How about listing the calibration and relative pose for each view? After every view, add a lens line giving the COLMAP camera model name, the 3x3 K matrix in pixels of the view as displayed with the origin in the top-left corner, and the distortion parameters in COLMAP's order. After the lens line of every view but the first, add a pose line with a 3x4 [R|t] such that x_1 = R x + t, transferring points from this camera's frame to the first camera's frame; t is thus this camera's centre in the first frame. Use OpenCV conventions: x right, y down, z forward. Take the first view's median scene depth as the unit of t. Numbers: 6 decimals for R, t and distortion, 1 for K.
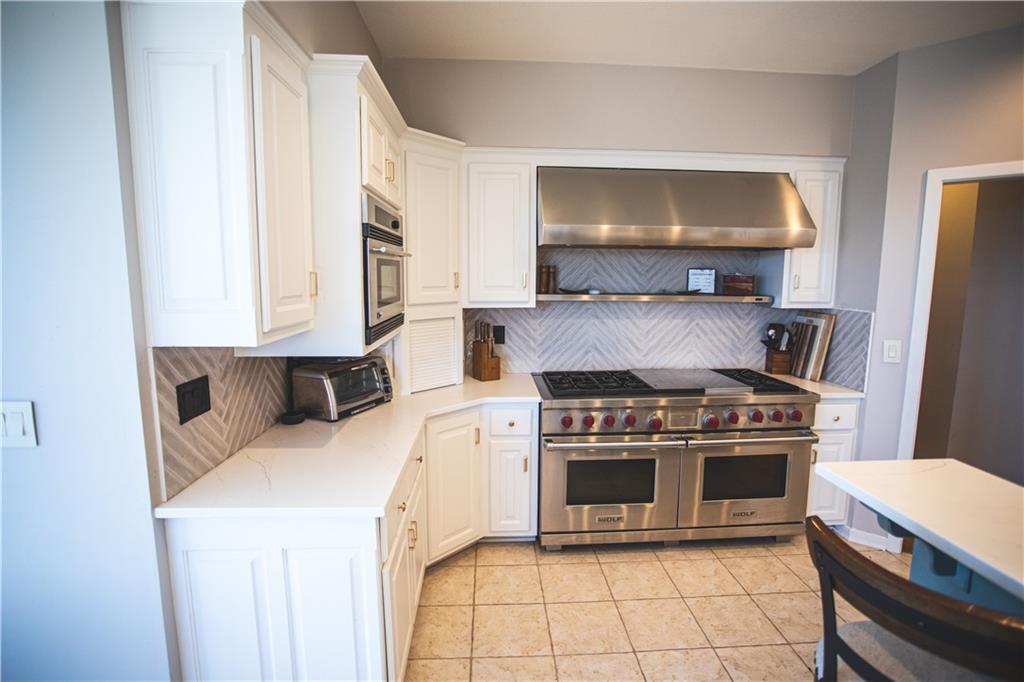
lens RADIAL K [[498.0, 0, 512.1], [0, 498.0, 333.6], [0, 0, 1]] dist [-0.066810, 0.025486]
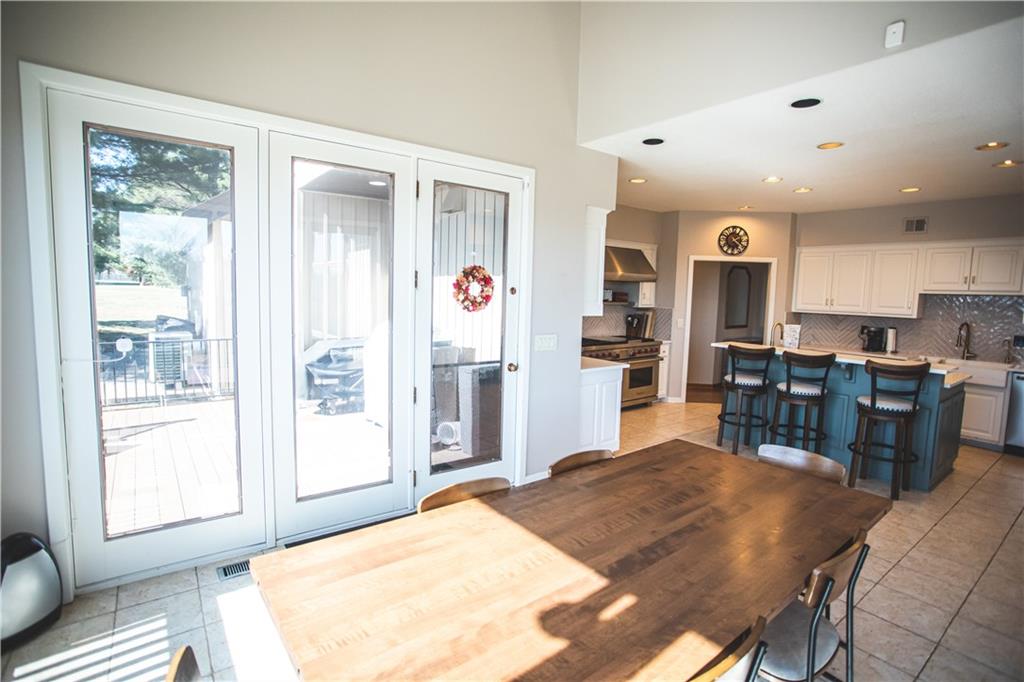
lens RADIAL K [[498.0, 0, 509.7], [0, 498.0, 334.7], [0, 0, 1]] dist [-0.066810, 0.025486]
pose [[0.833218, -0.036044, 0.551768, -1.273639], [0.048062, 0.998817, -0.007332, 0.065652], [-0.550852, 0.032628, 0.833965, -0.622727]]
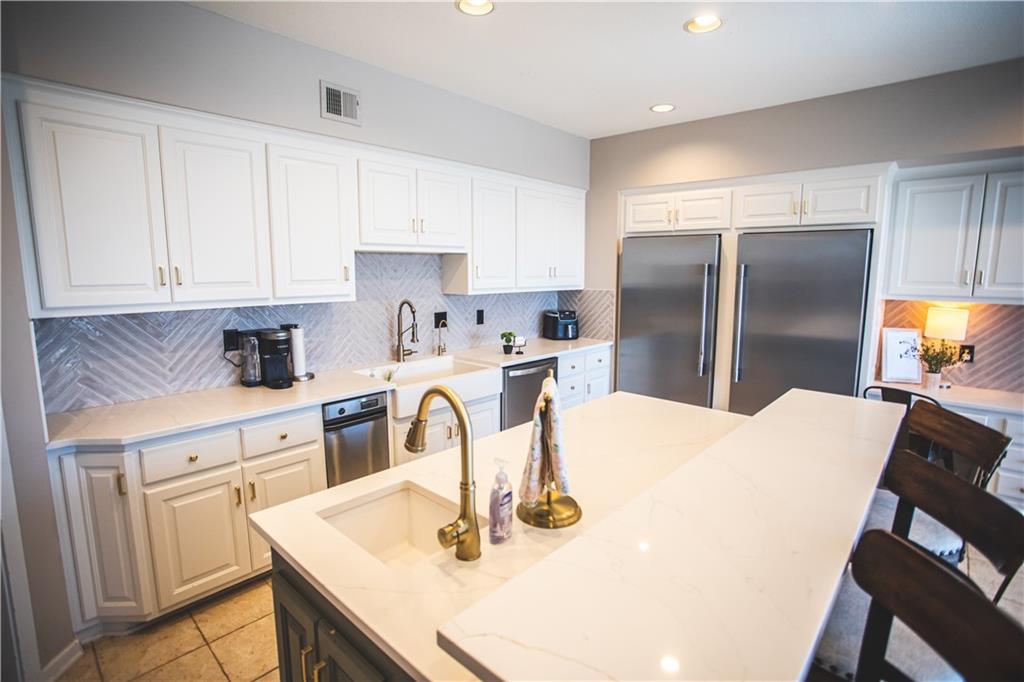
lens RADIAL K [[498.0, 0, 515.0], [0, 498.0, 337.3], [0, 0, 1]] dist [-0.066810, 0.025486]
pose [[-0.695543, -0.109054, 0.710160, 0.240105], [0.080126, 0.970475, 0.227506, -0.065069], [-0.714003, 0.215143, -0.666269, 0.543833]]
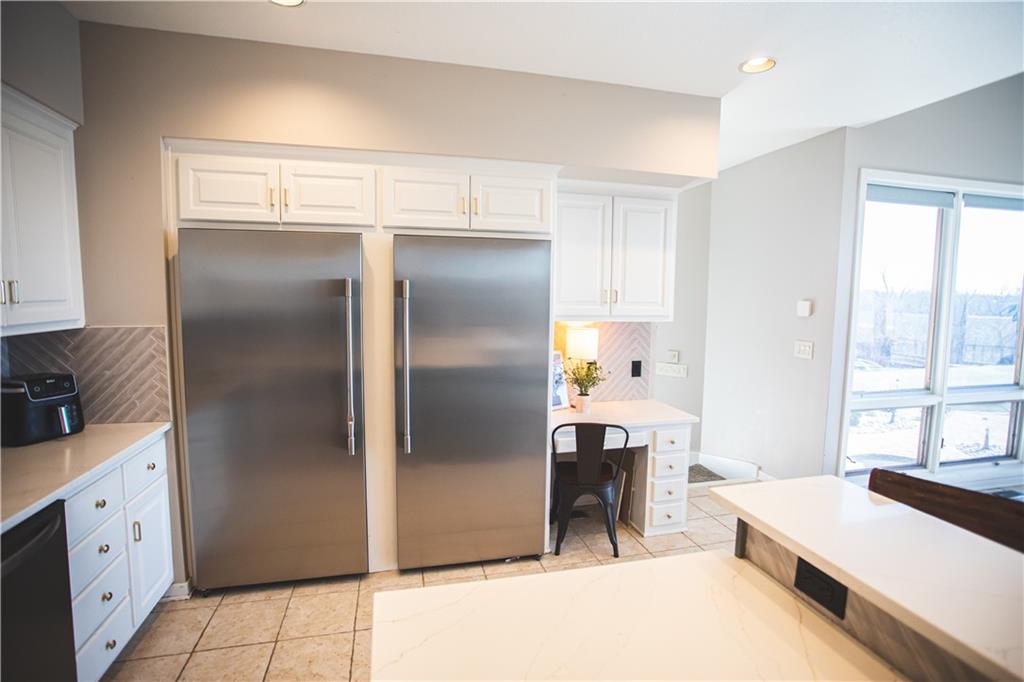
lens RADIAL K [[498.0, 0, 511.1], [0, 498.0, 337.2], [0, 0, 1]] dist [-0.066810, 0.025486]
pose [[-0.983772, -0.006545, -0.179306, 0.706158], [-0.044644, 0.976835, 0.209286, -0.007068], [0.173783, 0.213894, -0.961275, 0.142531]]
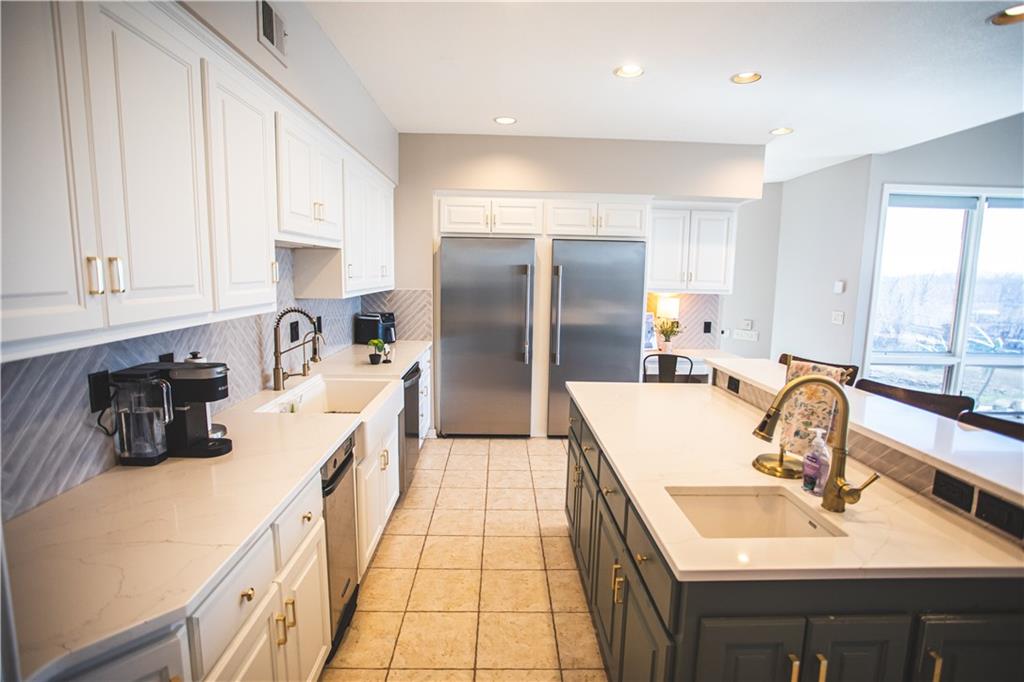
lens RADIAL K [[498.0, 0, 514.1], [0, 498.0, 337.9], [0, 0, 1]] dist [-0.066810, 0.025486]
pose [[-0.999107, -0.031839, 0.027781, 0.818799], [-0.023652, 0.966196, 0.256722, -0.086005], [-0.035016, 0.255835, -0.966086, 0.768382]]
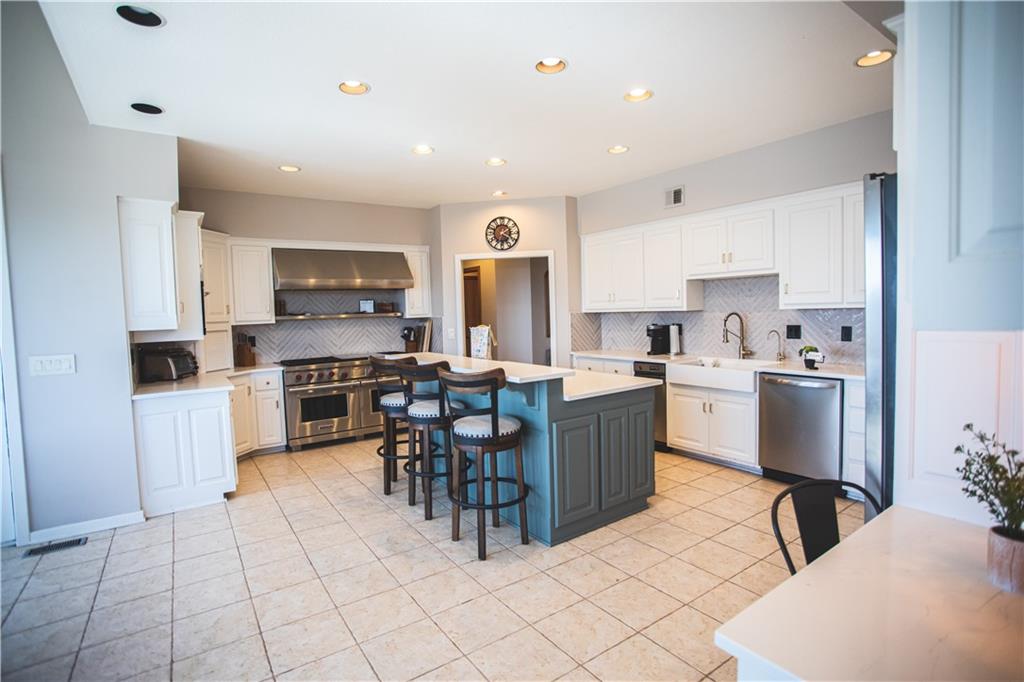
lens RADIAL K [[498.0, 0, 510.8], [0, 498.0, 342.0], [0, 0, 1]] dist [-0.066810, 0.025486]
pose [[0.851361, -0.066083, 0.520401, -0.158042], [0.100336, 0.994232, -0.037896, 0.170510], [-0.514895, 0.084478, 0.853080, -0.980342]]
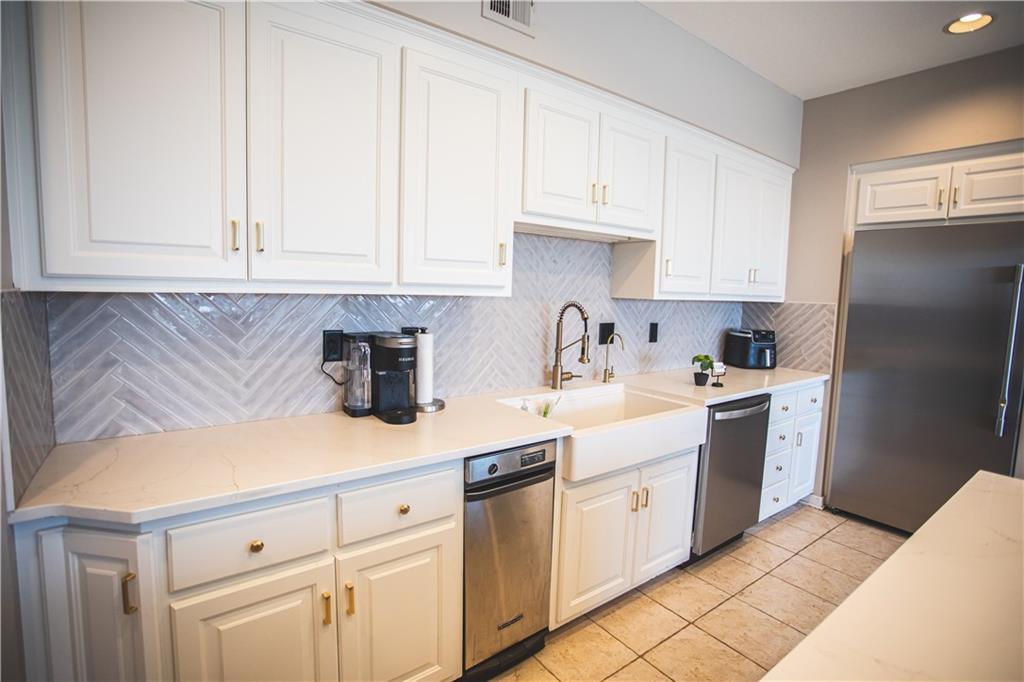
lens RADIAL K [[498.0, 0, 515.2], [0, 498.0, 336.1], [0, 0, 1]] dist [-0.066810, 0.025486]
pose [[-0.550084, -0.105762, 0.828385, 0.611956], [0.068947, 0.982810, 0.171262, 0.001770], [-0.832259, 0.151323, -0.533336, 0.456132]]
